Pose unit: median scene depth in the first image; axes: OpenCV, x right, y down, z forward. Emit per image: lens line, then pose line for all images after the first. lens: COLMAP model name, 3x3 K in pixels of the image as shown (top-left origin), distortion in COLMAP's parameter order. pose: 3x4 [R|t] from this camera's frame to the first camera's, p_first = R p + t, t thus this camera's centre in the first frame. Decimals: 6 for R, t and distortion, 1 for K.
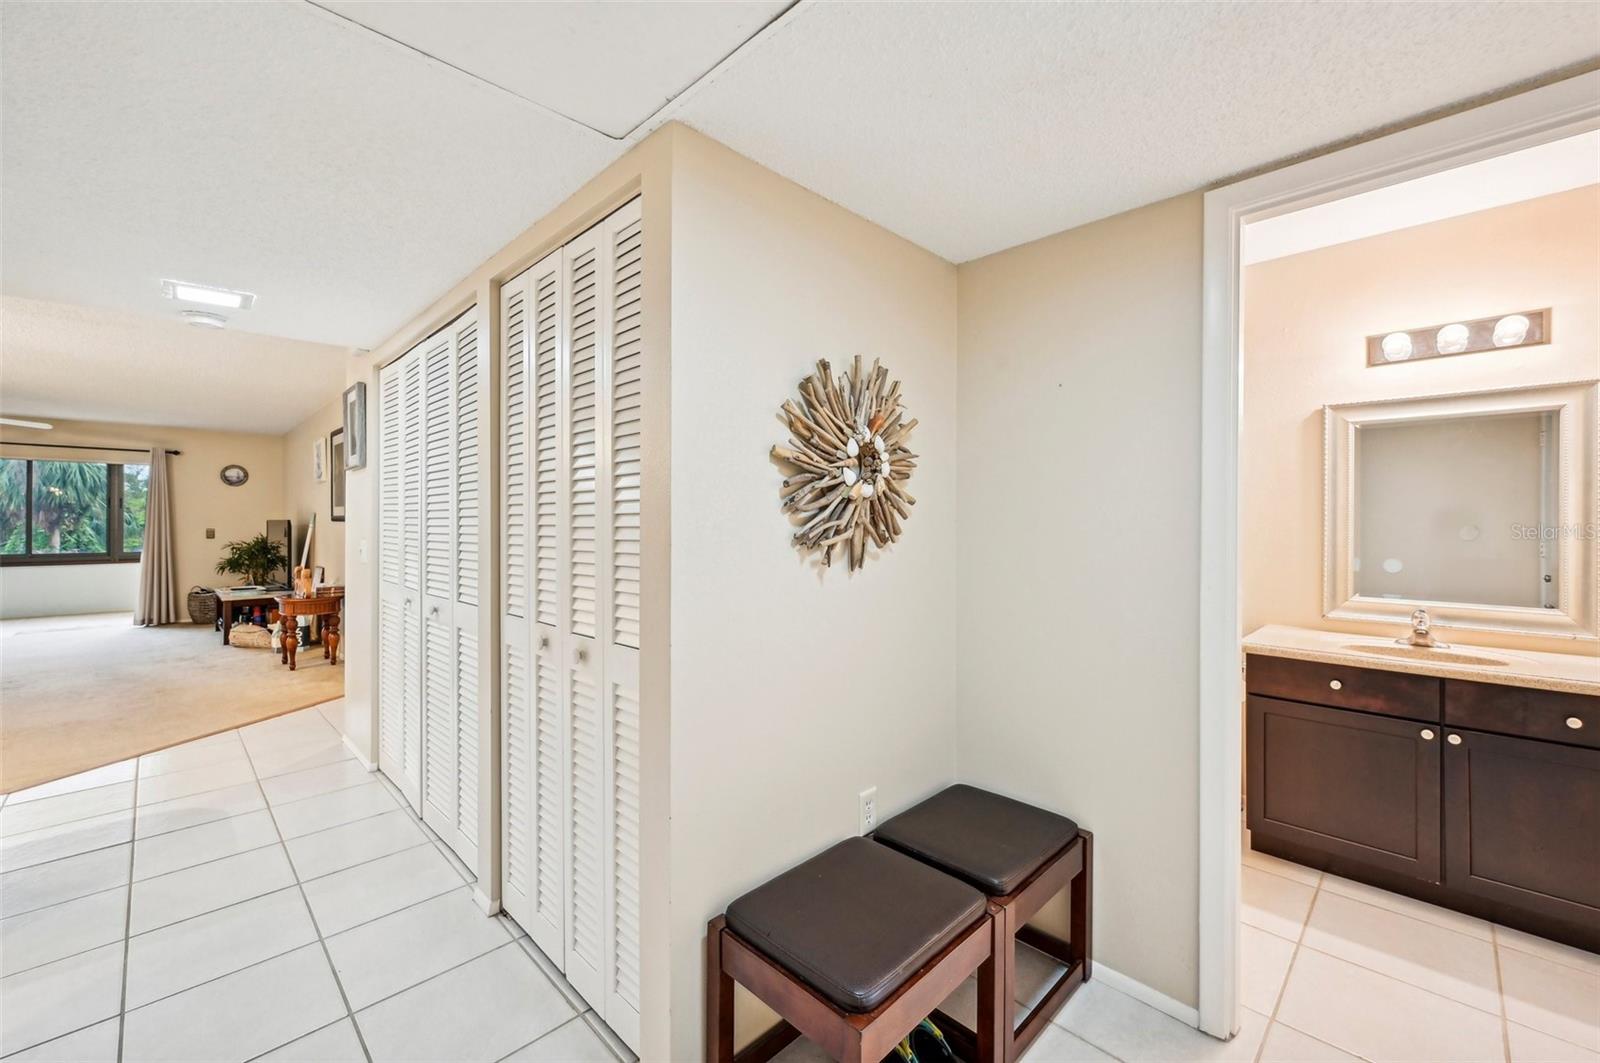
lens RADIAL K [[647.0, 0, 796.9], [0, 647.0, 518.8], [0, 0, 1]] dist [-0.001490, -0.000232]
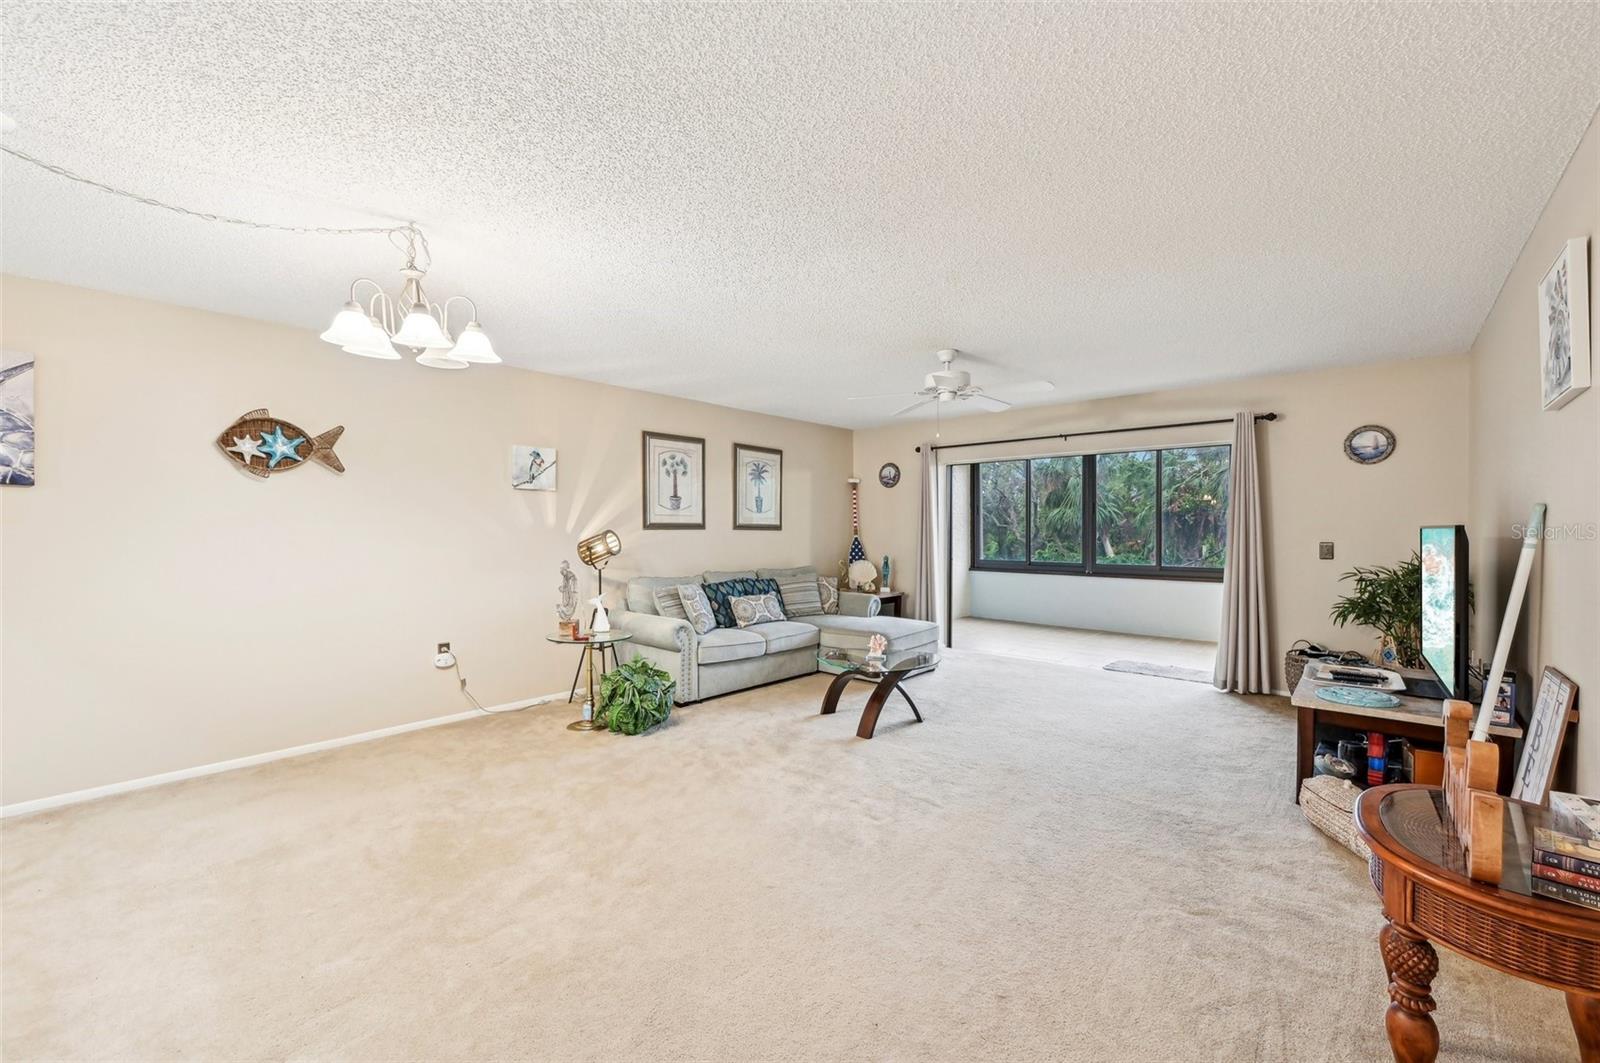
lens RADIAL K [[646.2, 0, 798.9], [0, 646.2, 539.1], [0, 0, 1]] dist [-0.000711, -0.000101]
pose [[0.061270, 0.012763, -0.998040, -0.391926], [0.010206, 0.999858, 0.013413, 0.000398], [0.998069, -0.011008, 0.061131, 0.534314]]
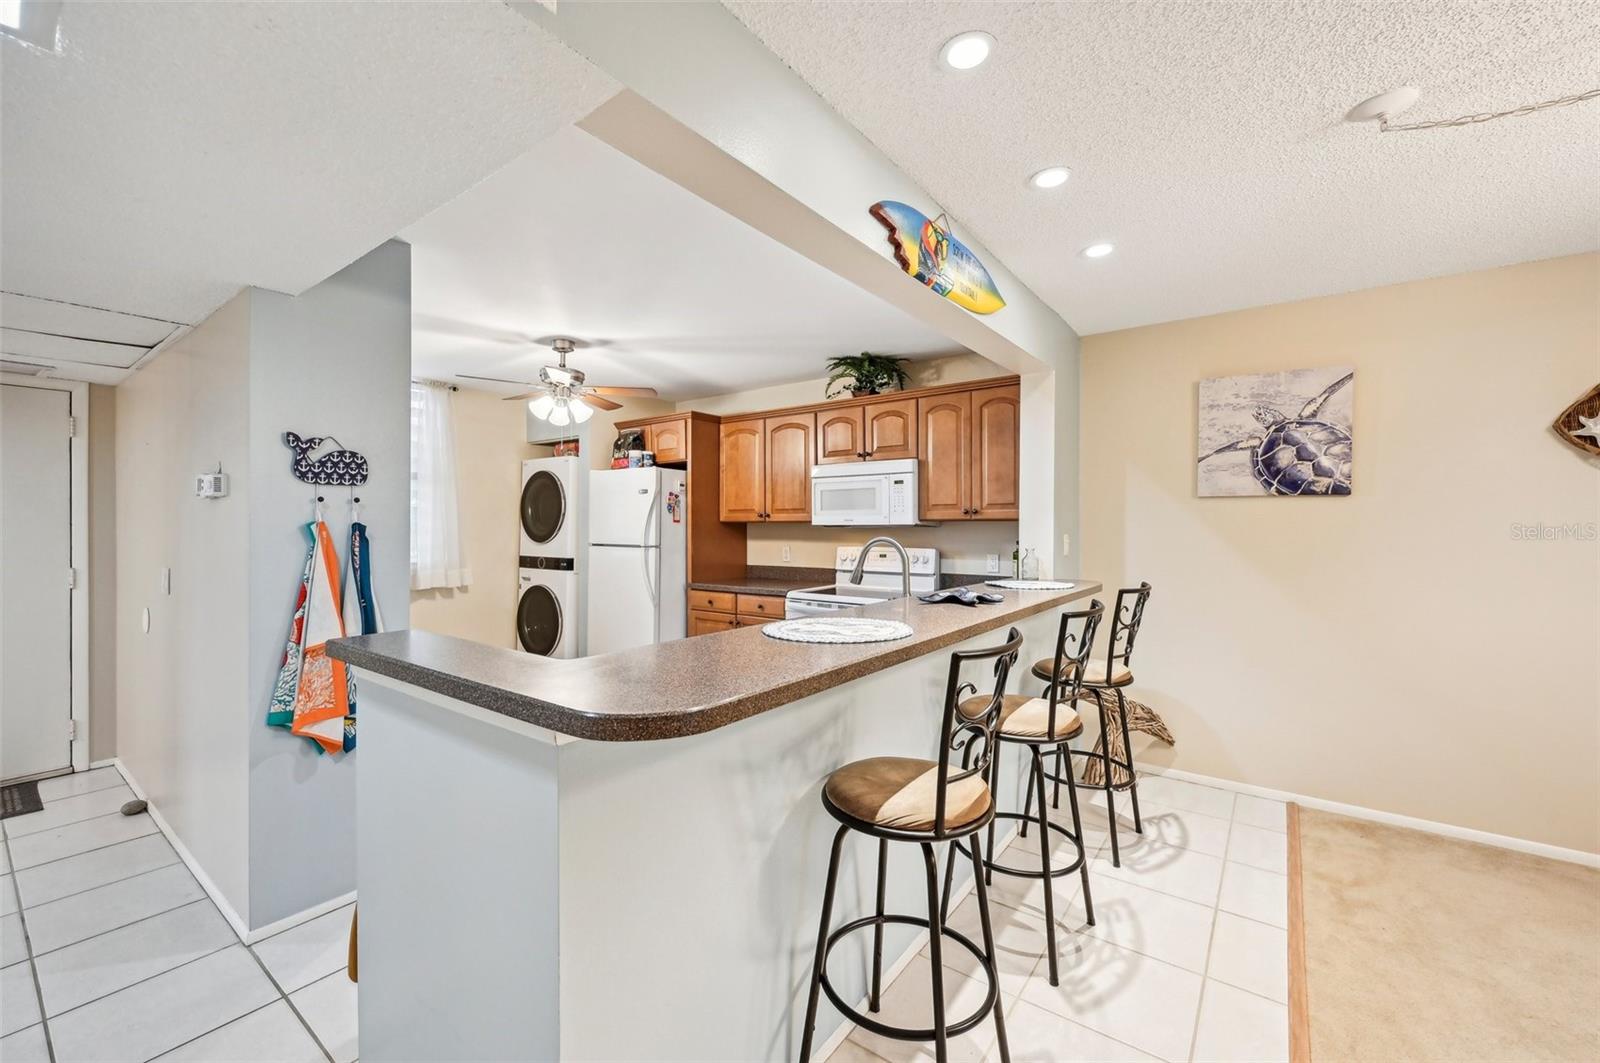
lens RADIAL K [[645.2, 0, 801.0], [0, 645.2, 525.0], [0, 0, 1]] dist [0.000394, 0.000070]
pose [[-0.989421, -0.003041, -0.145042, -0.417947], [-0.001889, 0.999966, -0.008084, -0.008810], [0.145062, -0.007725, -0.989392, 0.442339]]
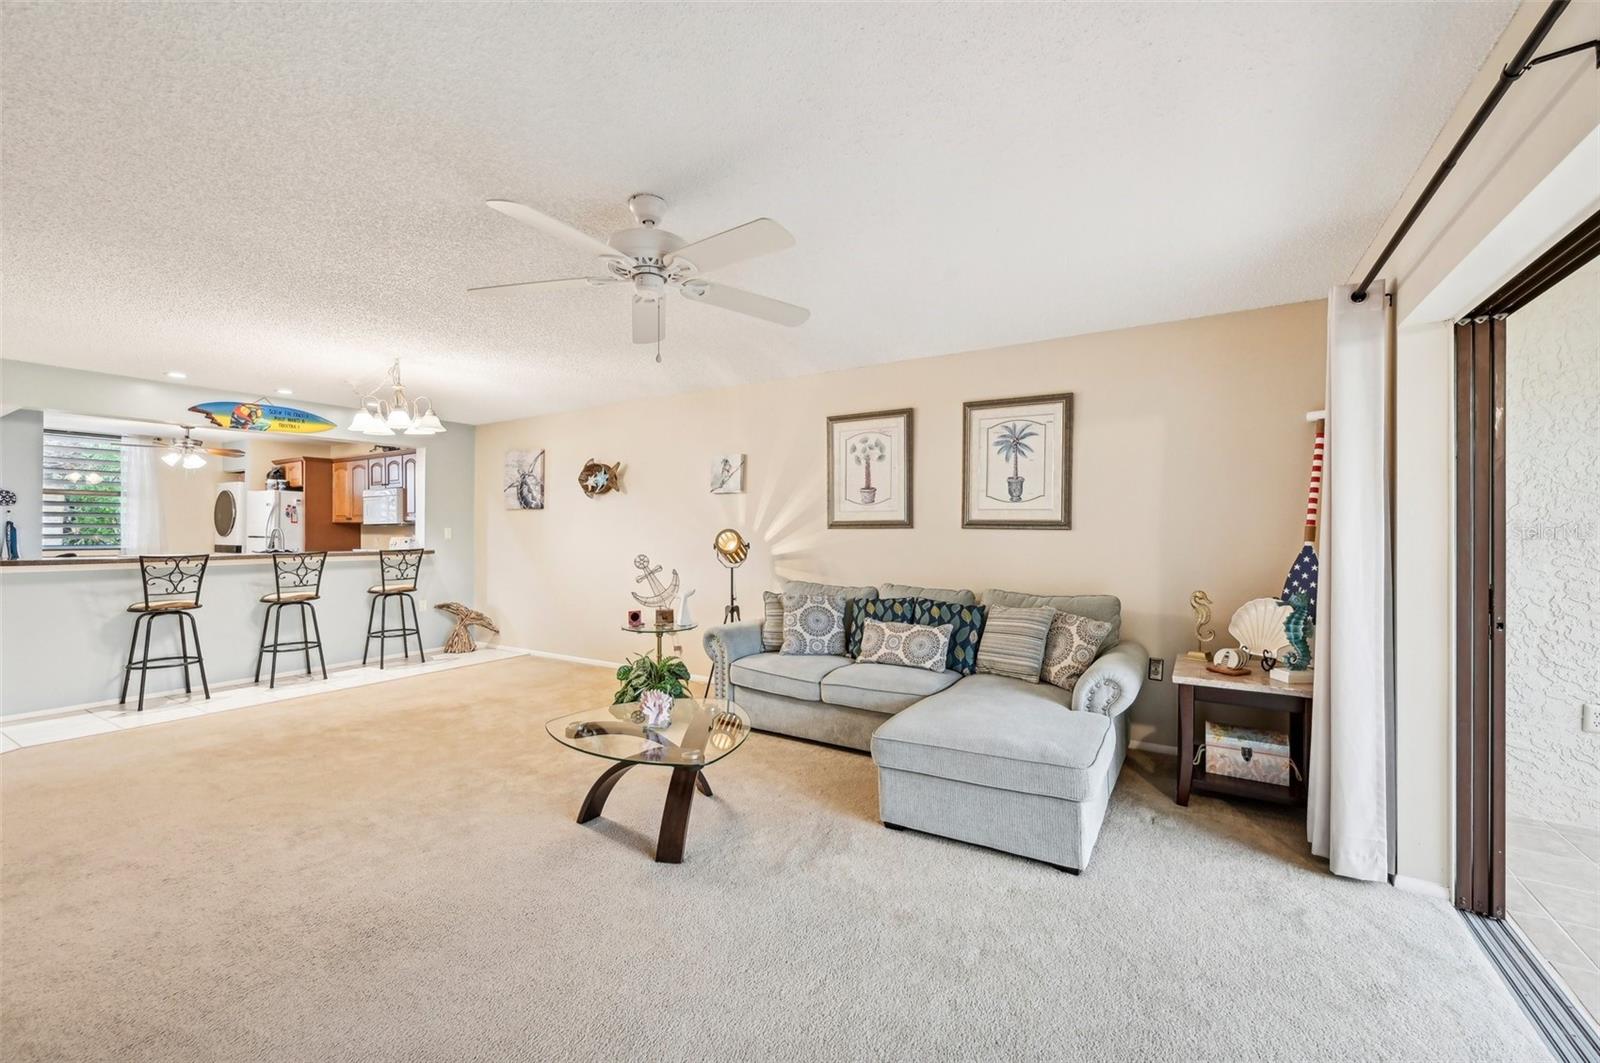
lens RADIAL K [[645.7, 0, 804.3], [0, 645.7, 527.4], [0, 0, 1]] dist [-0.001037, 0.000376]
pose [[-0.971493, -0.002473, -0.237054, -0.932740], [0.000579, 0.999918, -0.012802, 0.004422], [0.237066, -0.012574, -0.971412, 1.004308]]
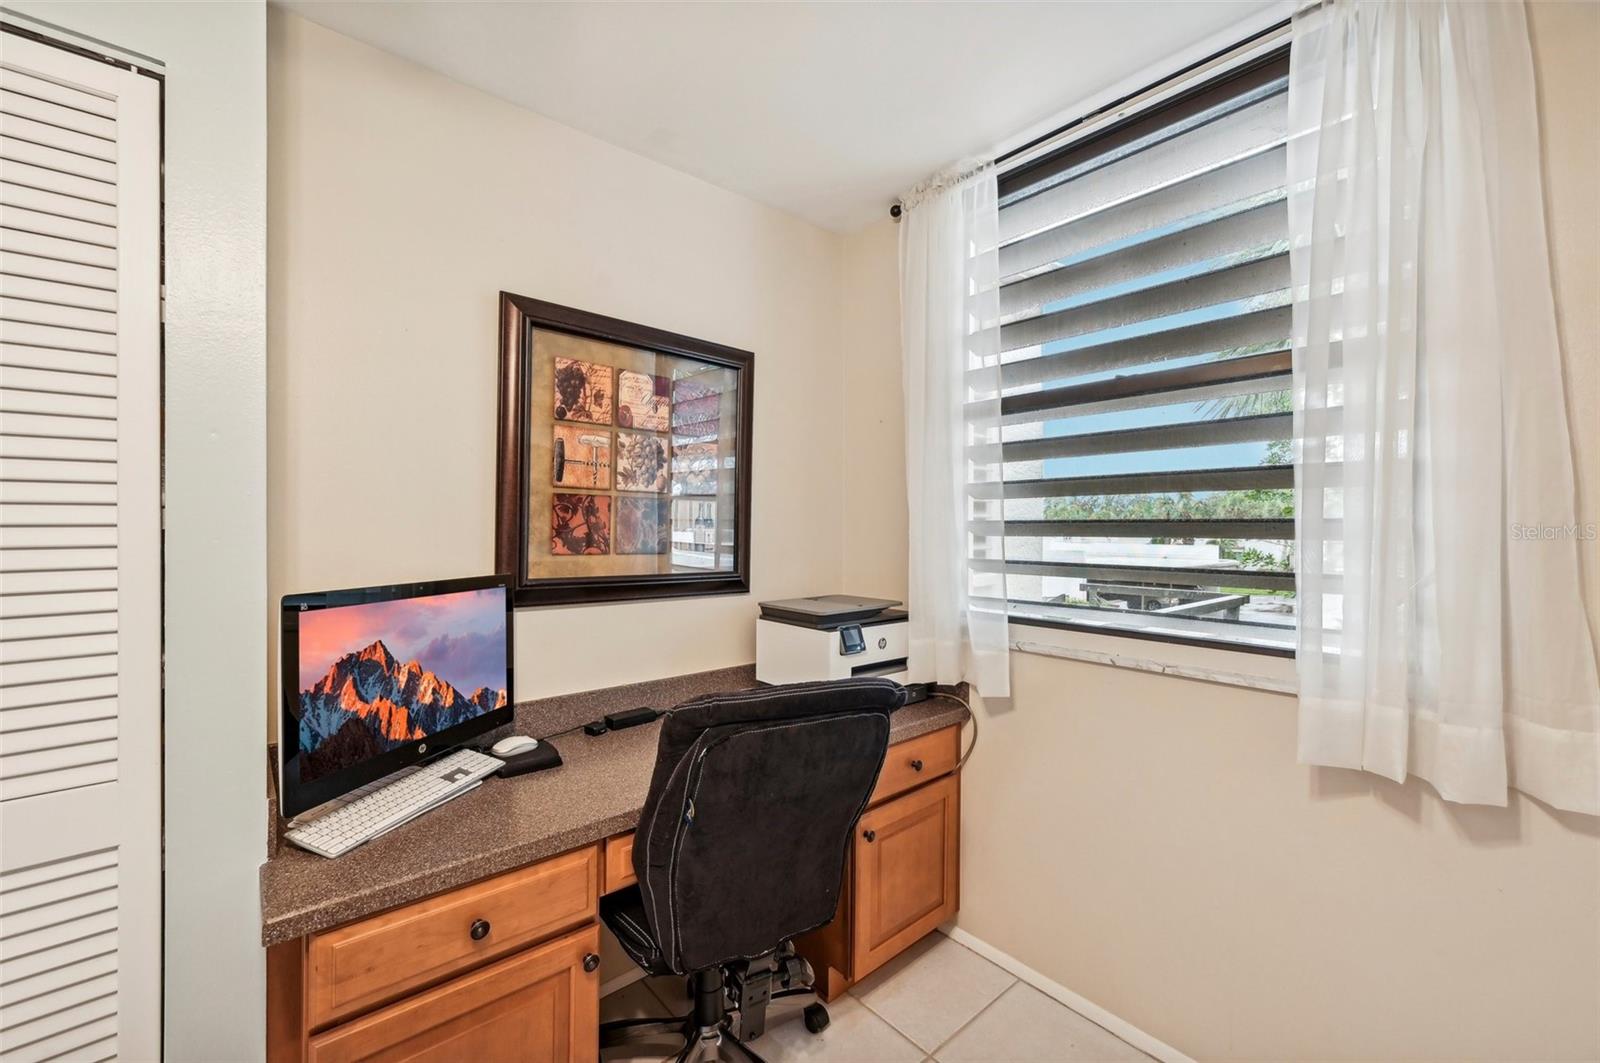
lens RADIAL K [[646.3, 0, 795.3], [0, 646.3, 523.6], [0, 0, 1]] dist [-0.000243, 0.000251]
pose [[0.064114, -0.002154, 0.997940, -0.324084], [-0.007205, 0.999971, 0.002621, -0.012746], [-0.997917, -0.007358, 0.064096, -0.103242]]
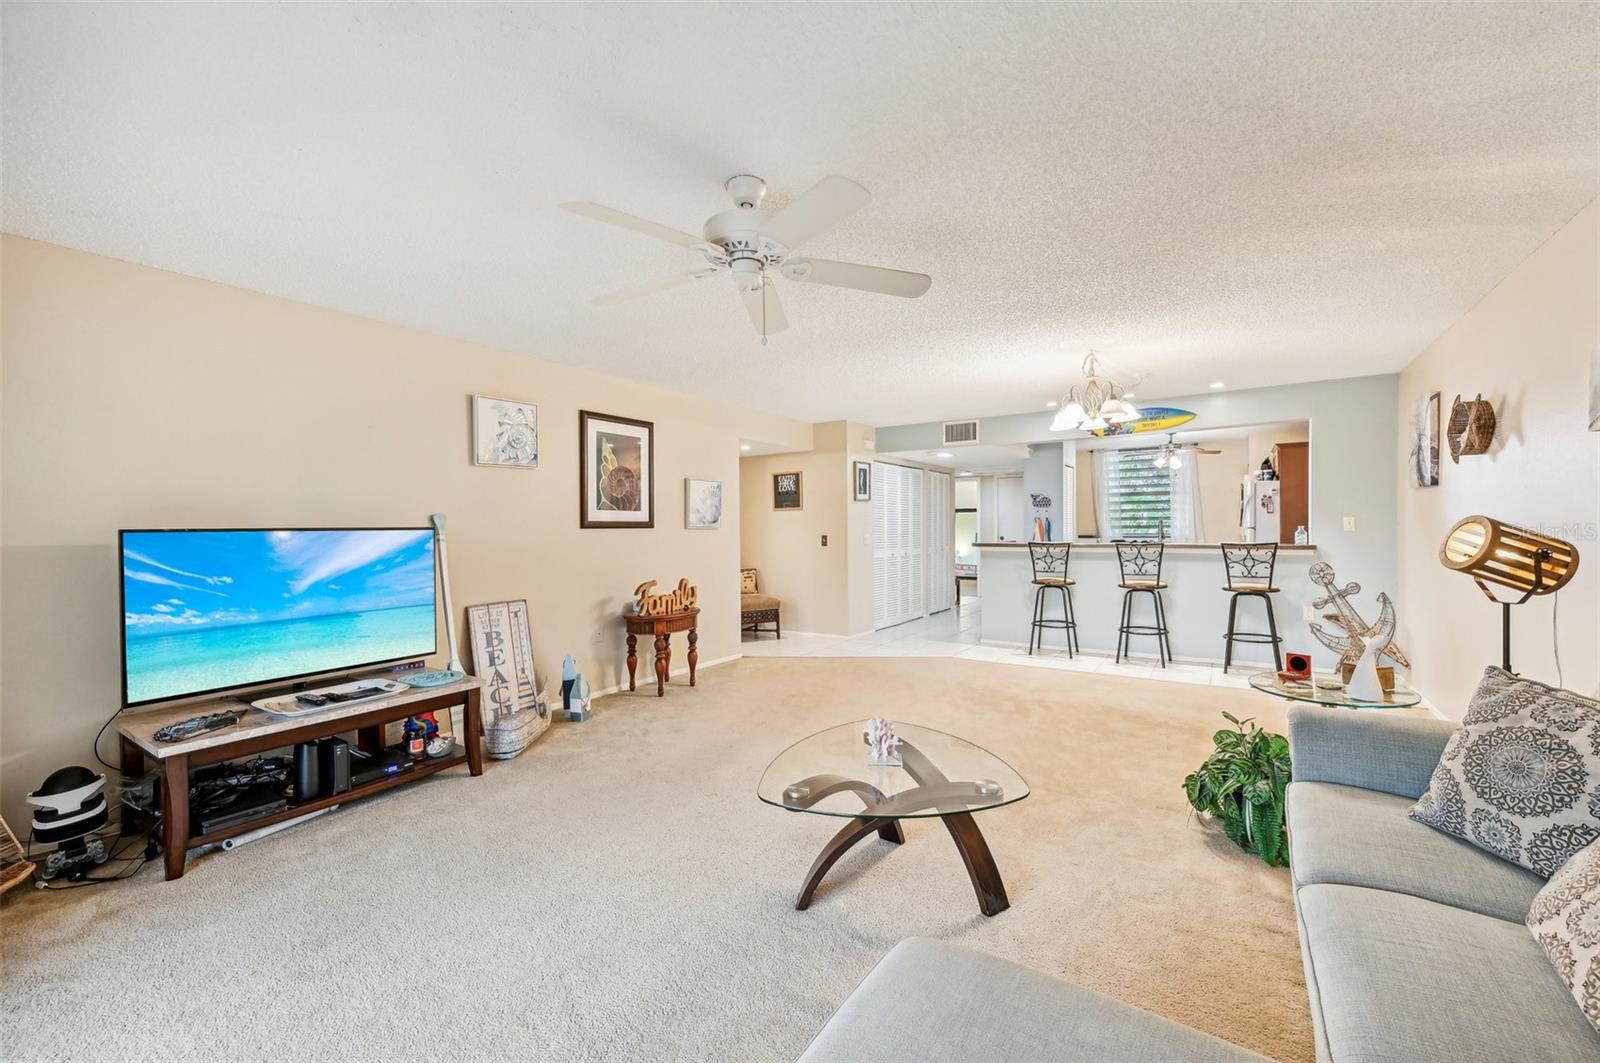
lens RADIAL K [[646.7, 0, 798.4], [0, 646.7, 531.0], [0, 0, 1]] dist [-0.000209, -0.000143]
pose [[-0.199829, -0.005777, 0.979814, -1.220223], [0.003555, 0.999972, 0.006621, 0.001971], [-0.979824, 0.004806, -0.199803, 0.730211]]
